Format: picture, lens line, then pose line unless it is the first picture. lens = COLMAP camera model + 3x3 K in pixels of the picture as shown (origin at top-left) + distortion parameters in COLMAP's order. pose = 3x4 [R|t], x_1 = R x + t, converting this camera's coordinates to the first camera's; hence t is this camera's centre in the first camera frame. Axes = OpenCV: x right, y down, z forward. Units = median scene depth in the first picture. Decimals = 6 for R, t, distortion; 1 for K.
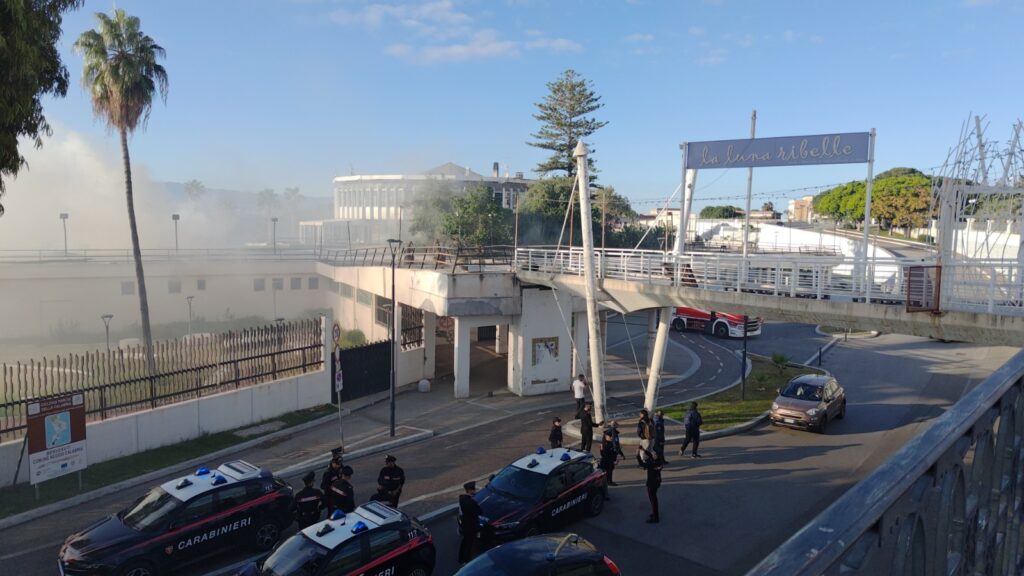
lens RADIAL K [[713.6, 0, 513.4], [0, 713.6, 283.1], [0, 0, 1]] dist [0.068025, -0.049317]
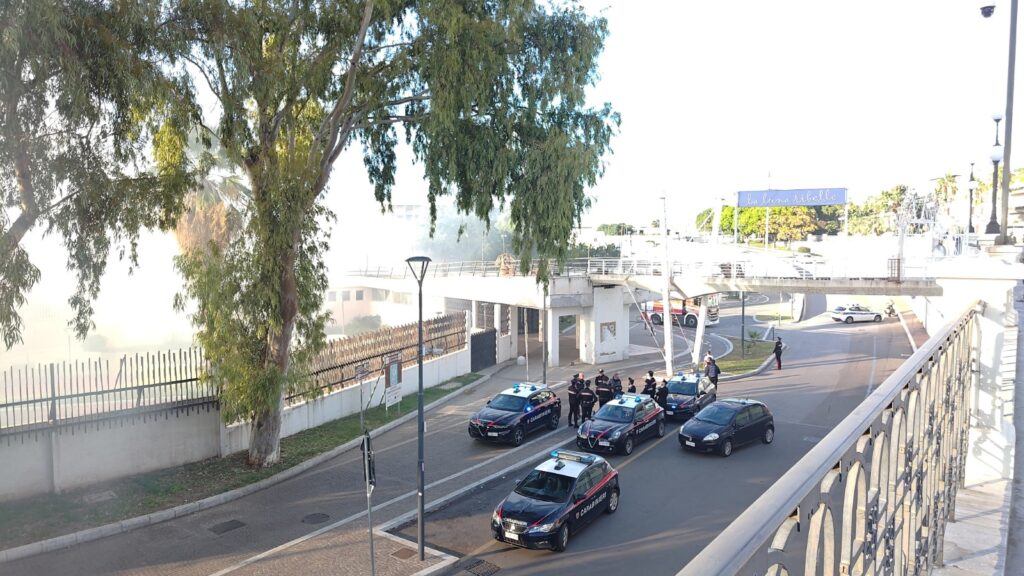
lens RADIAL K [[713.6, 0, 522.3], [0, 713.6, 286.6], [0, 0, 1]] dist [0.068025, -0.049317]
pose [[0.985039, -0.027463, 0.170128, -0.184356], [0.031033, 0.999350, -0.018355, 0.013557], [-0.169513, 0.023360, 0.985251, -0.187619]]
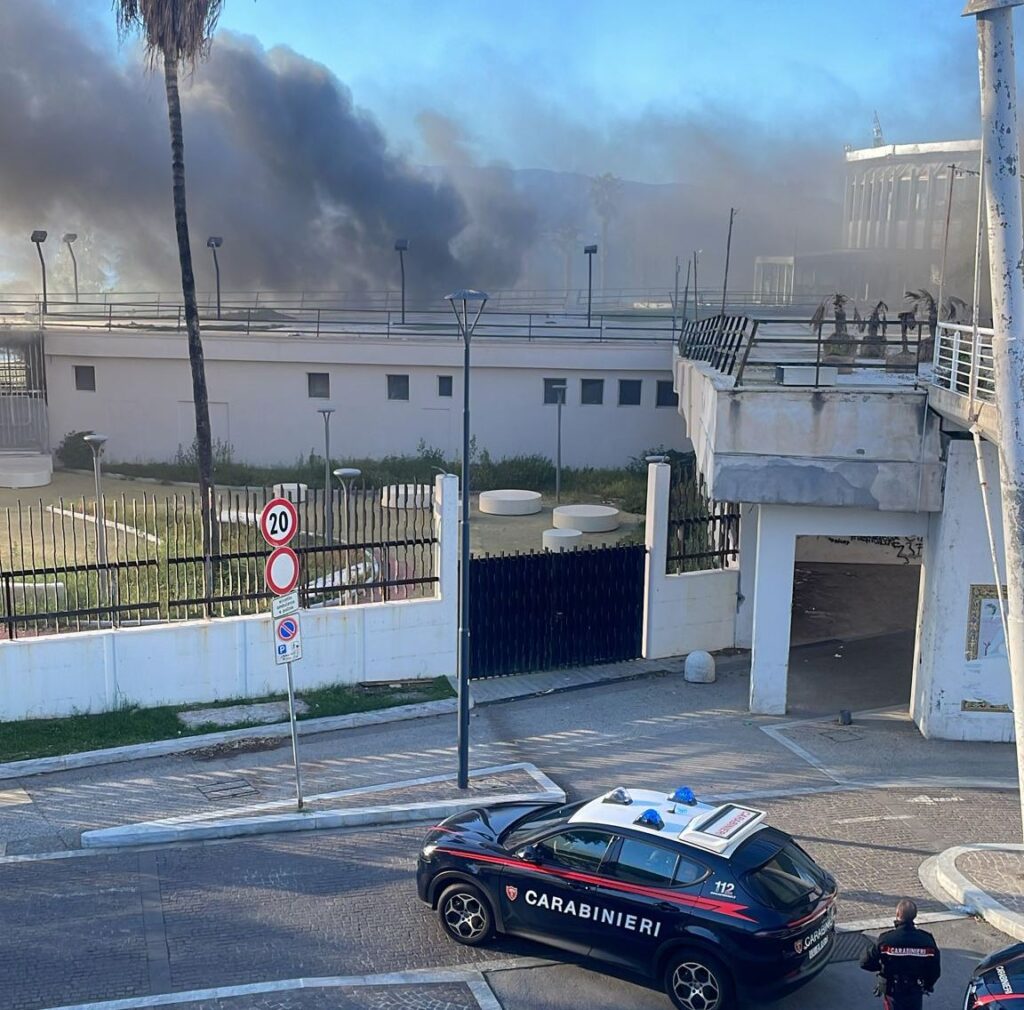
lens RADIAL K [[1477.2, 0, 497.0], [0, 1477.2, 539.7], [0, 0, 1]] dist [0.140365, 0.000000]
pose [[0.846048, 0.103337, -0.522996, 0.107283], [-0.051193, 0.992248, 0.113241, -0.007771], [0.530644, -0.069034, 0.844779, 0.127931]]
